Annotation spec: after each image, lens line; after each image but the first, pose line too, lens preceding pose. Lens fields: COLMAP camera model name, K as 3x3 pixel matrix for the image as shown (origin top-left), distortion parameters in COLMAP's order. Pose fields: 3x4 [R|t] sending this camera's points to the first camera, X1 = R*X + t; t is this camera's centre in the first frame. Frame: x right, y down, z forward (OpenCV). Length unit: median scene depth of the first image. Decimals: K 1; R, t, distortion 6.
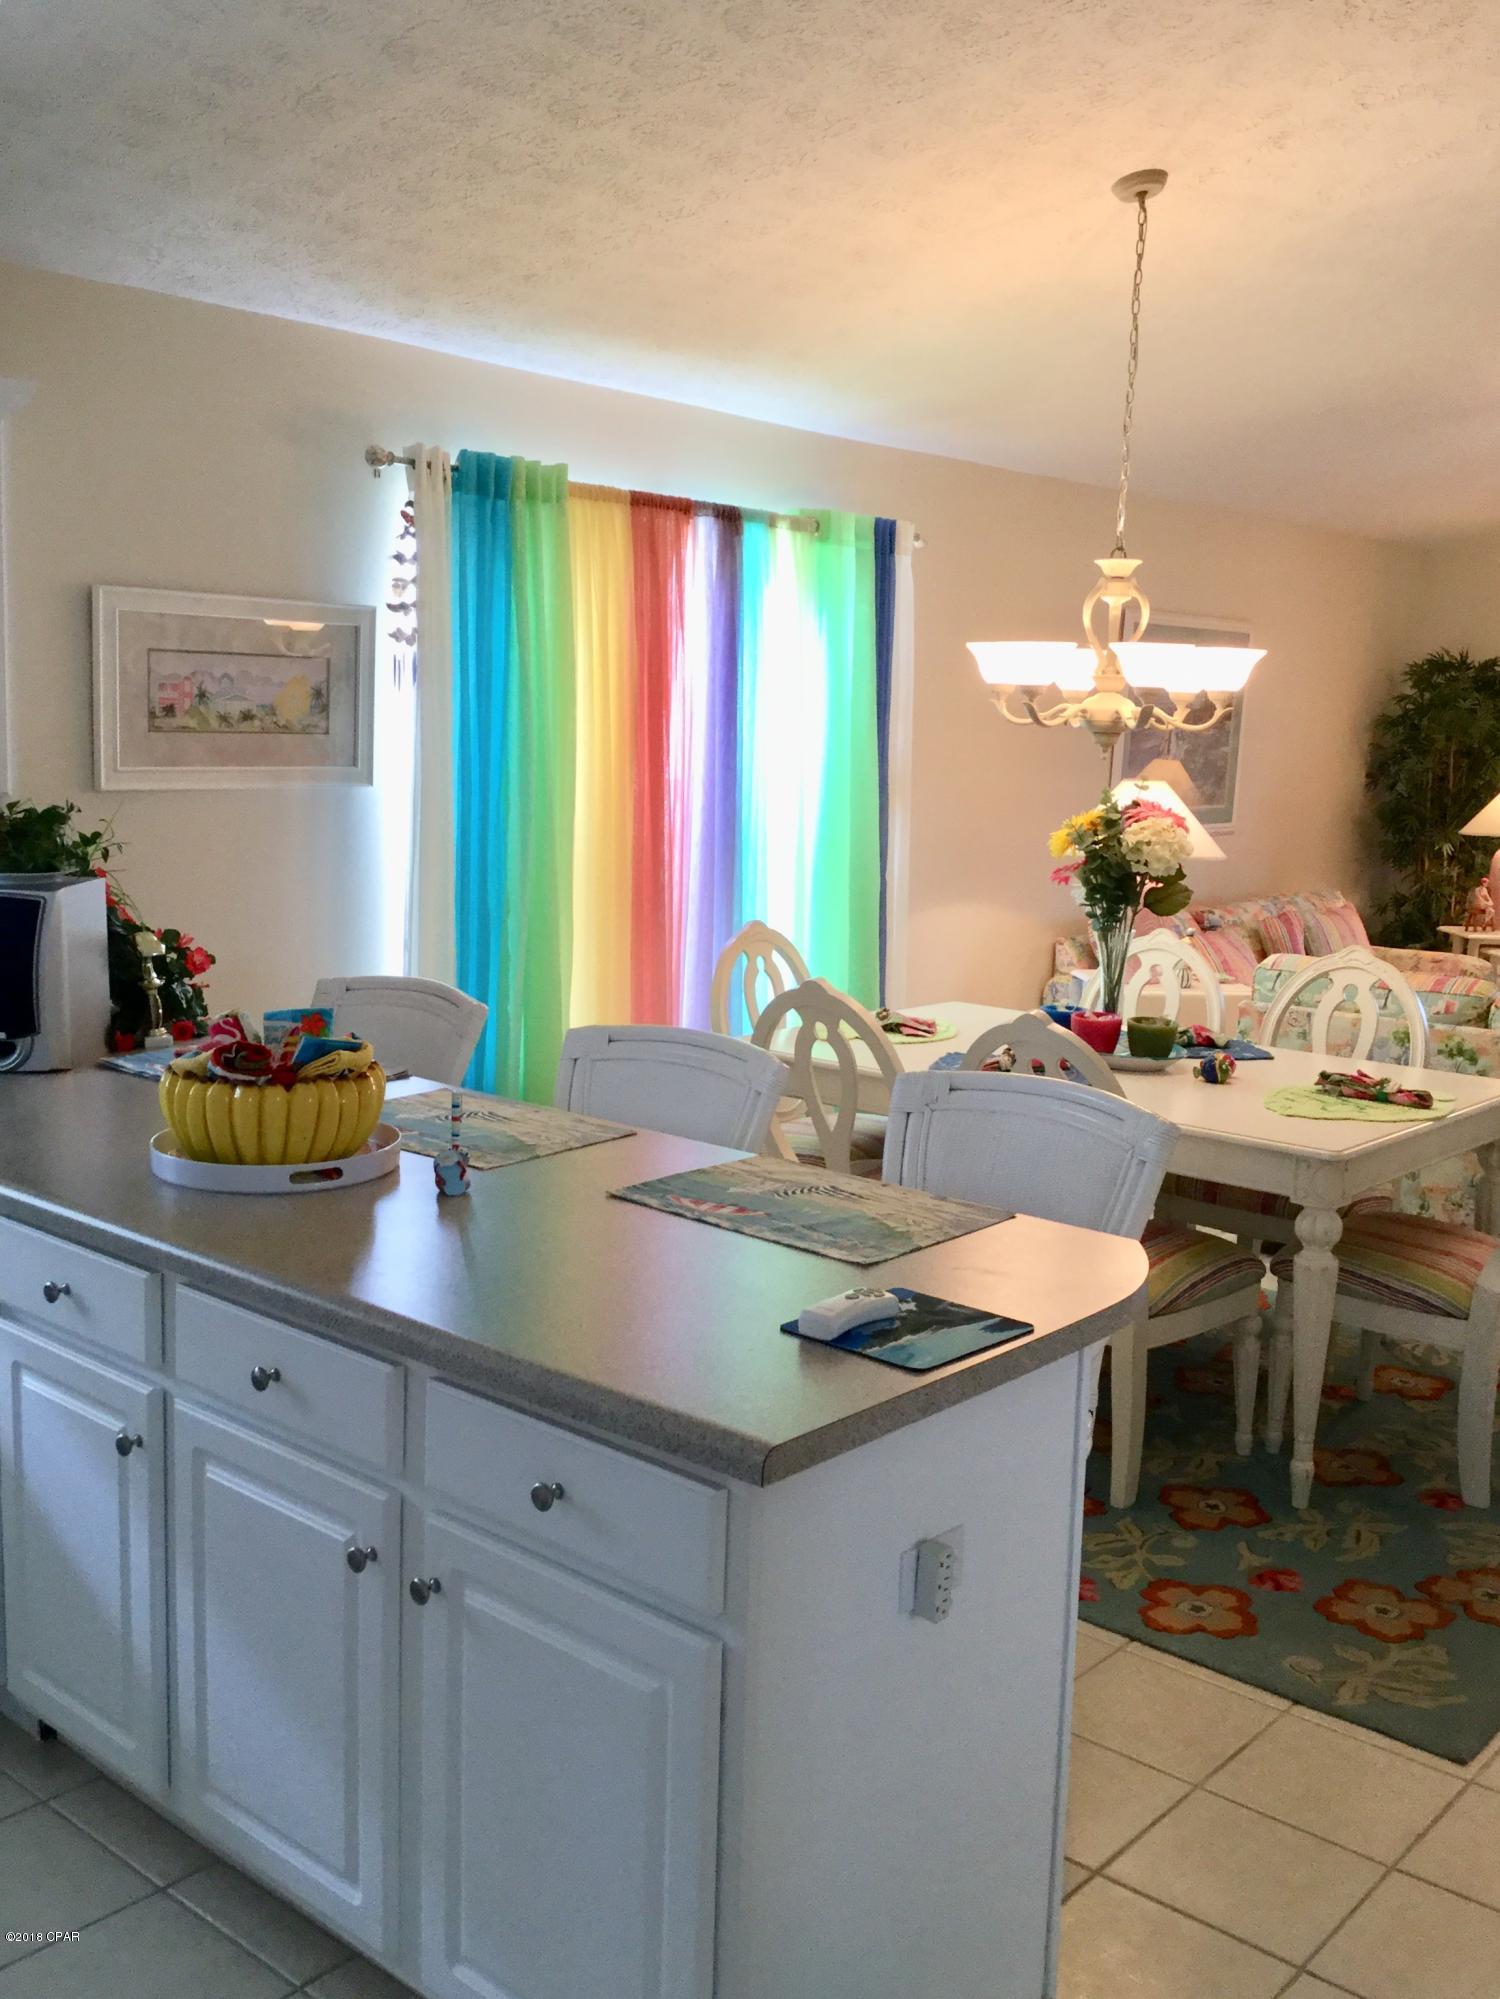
lens RADIAL K [[1881.8, 0, 750.0], [0, 1881.8, 999.5], [0, 0, 1]] dist [0.147773, -0.328431]
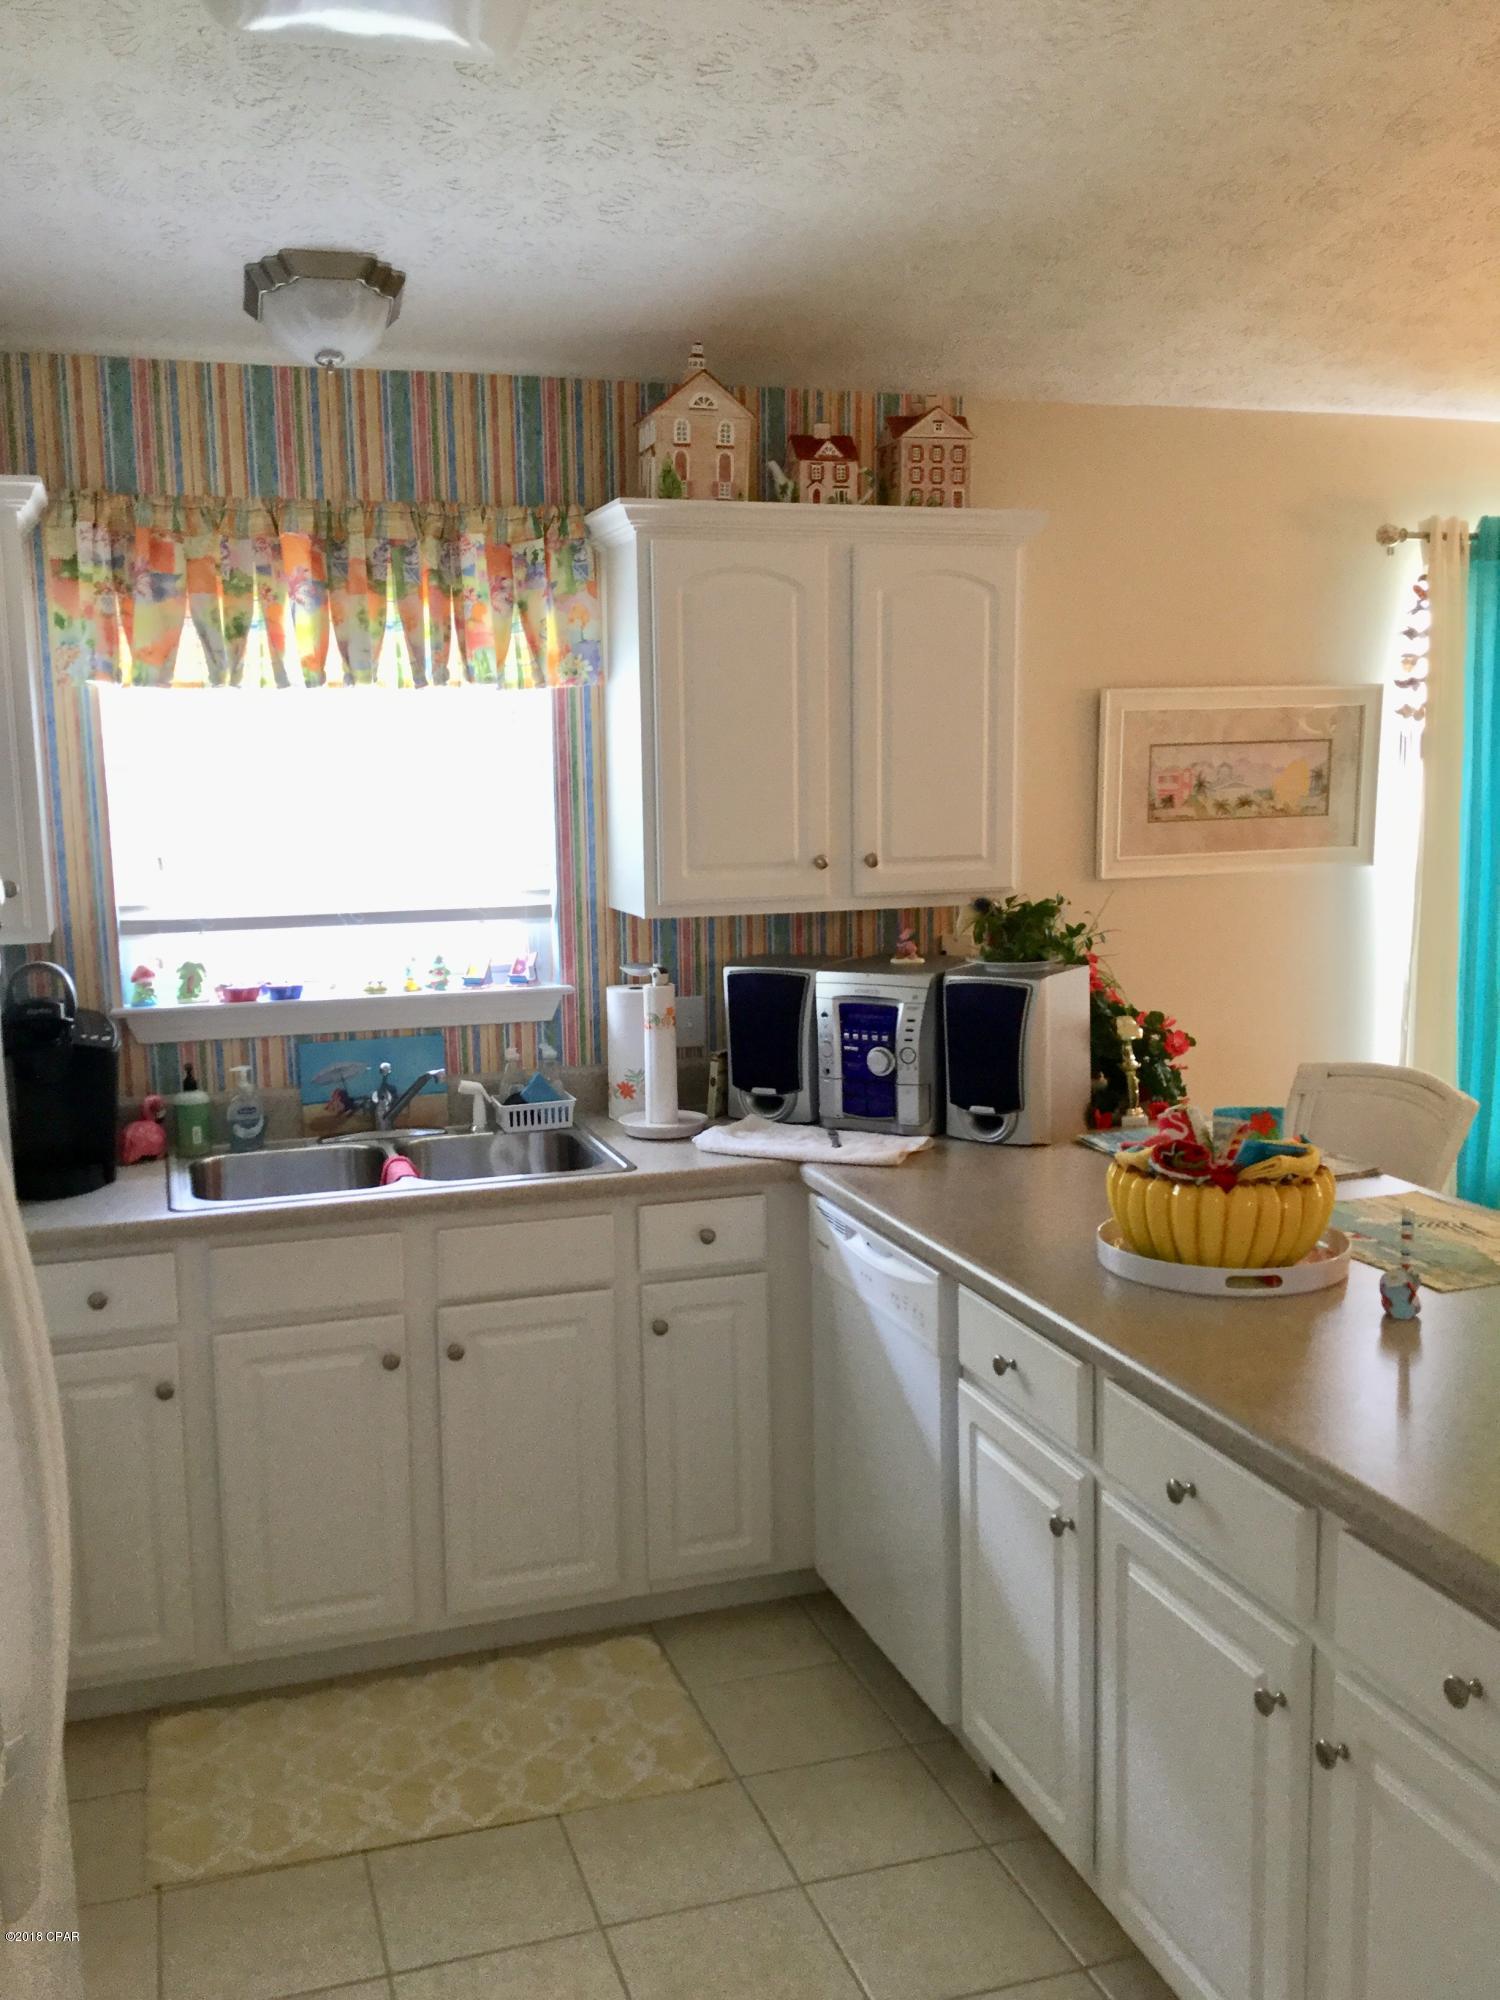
lens RADIAL K [[1780.9, 0, 750.0], [0, 1780.9, 1000.0], [0, 0, 1]] dist [0.123265, -0.235294]
pose [[0.851068, 0.021850, -0.524600, 0.027416], [-0.036555, 0.999175, -0.017688, -0.021074], [0.523781, 0.034231, 0.851165, 0.051434]]
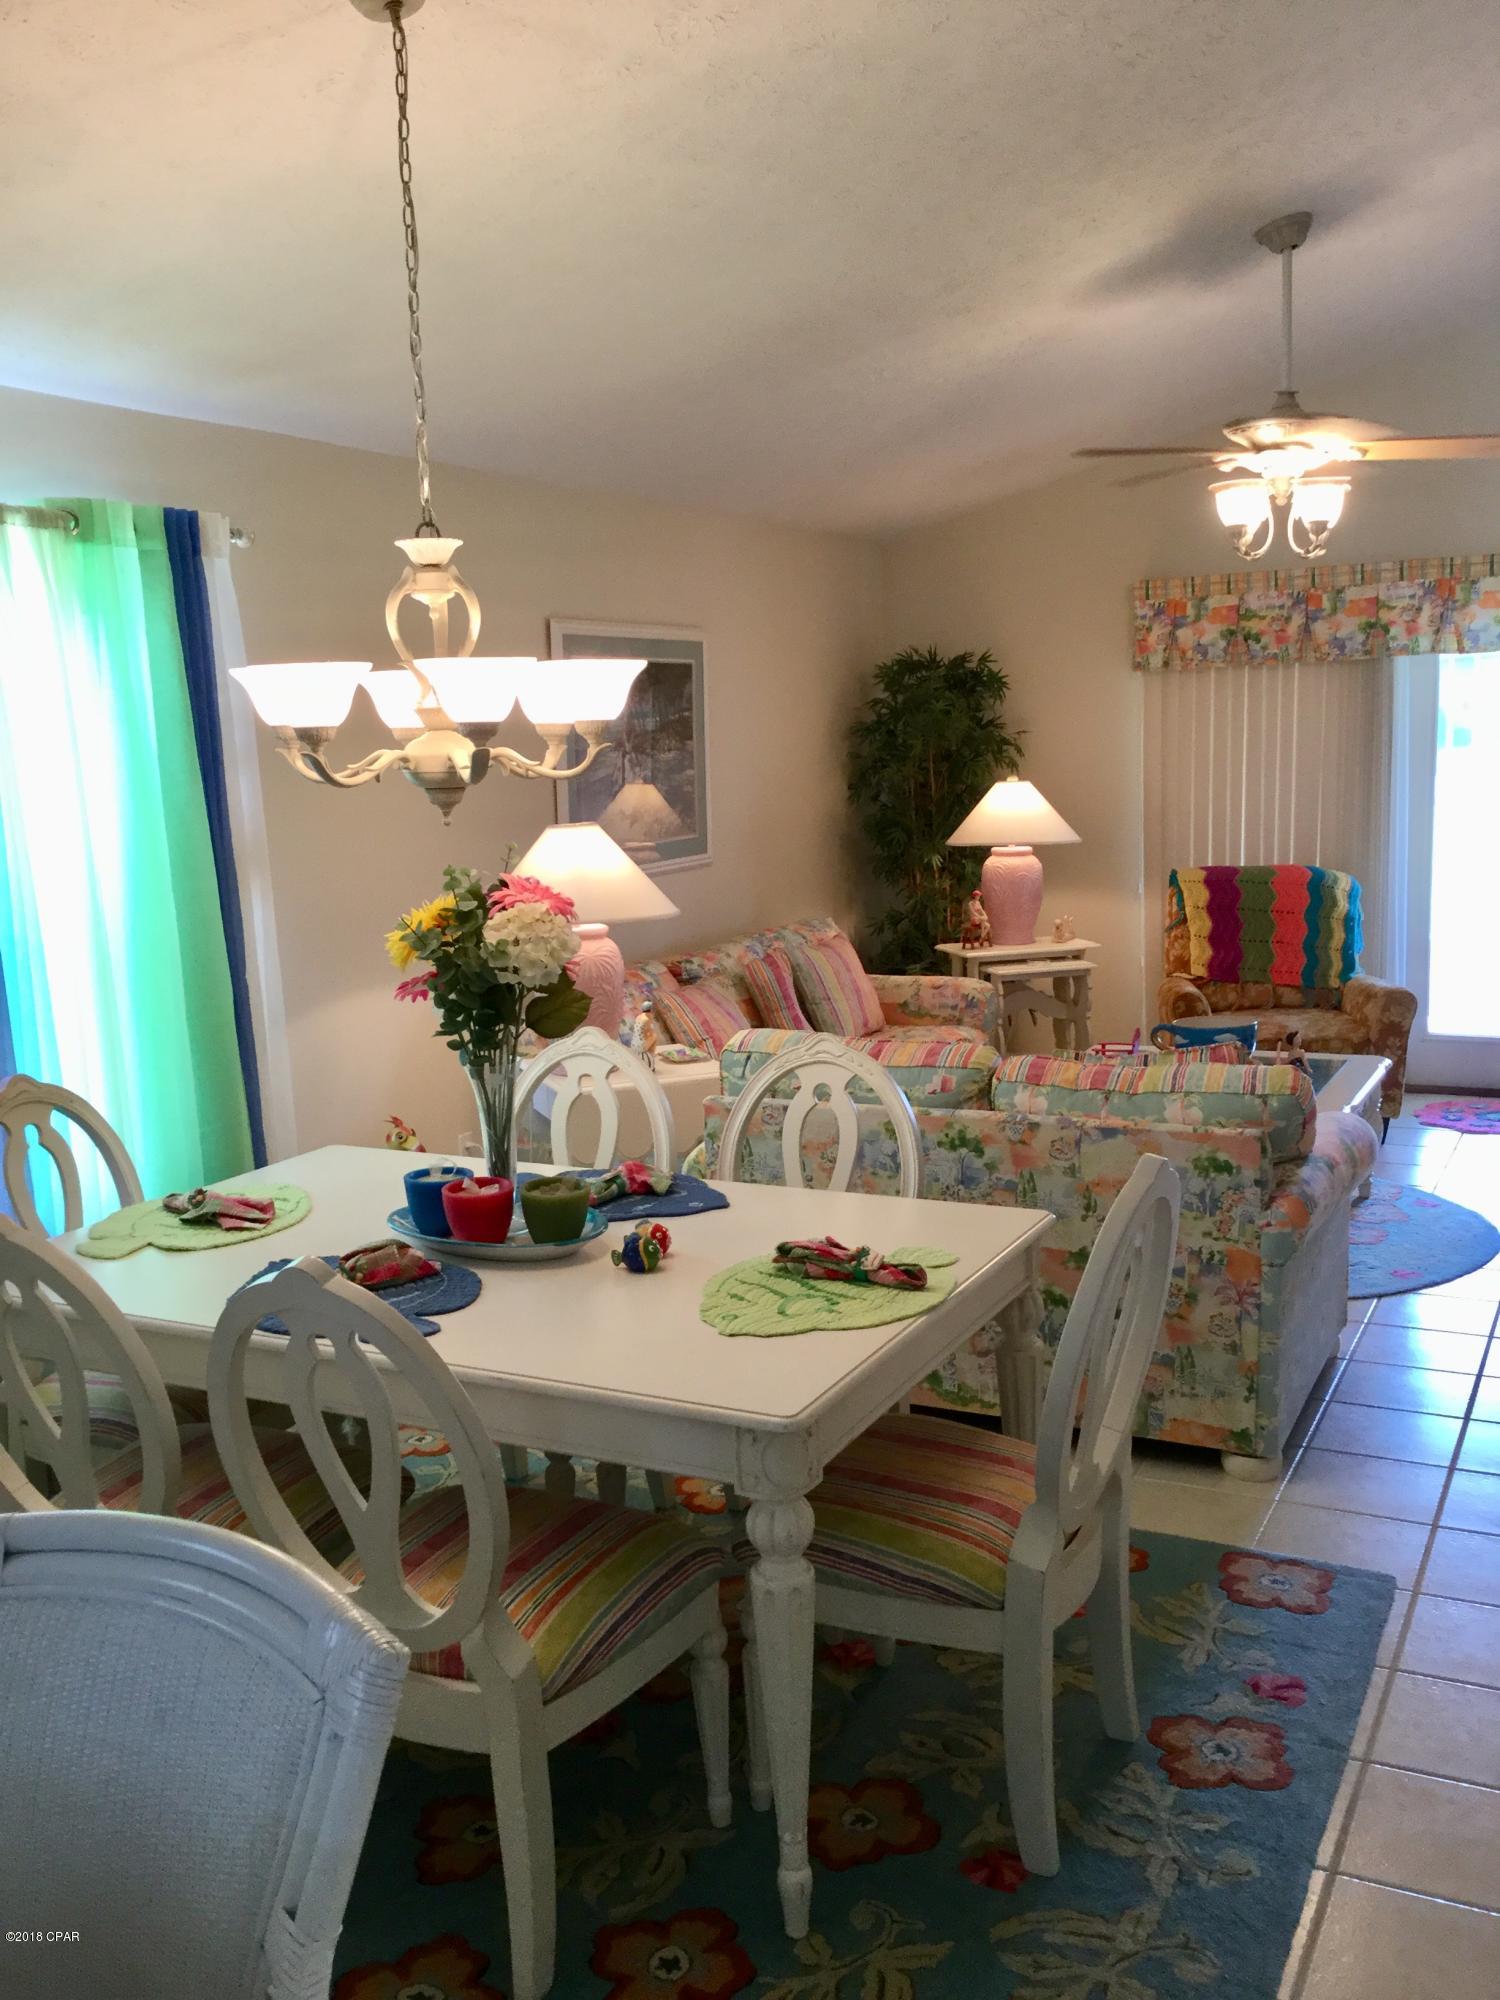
lens RADIAL K [[1780.9, 0, 750.0], [0, 1780.9, 1000.0], [0, 0, 1]] dist [0.123265, -0.235294]
pose [[0.968632, -0.102122, 0.226547, 0.119454], [0.102331, 0.994691, 0.010856, -0.049803], [-0.226453, 0.012667, 0.973940, 0.282913]]
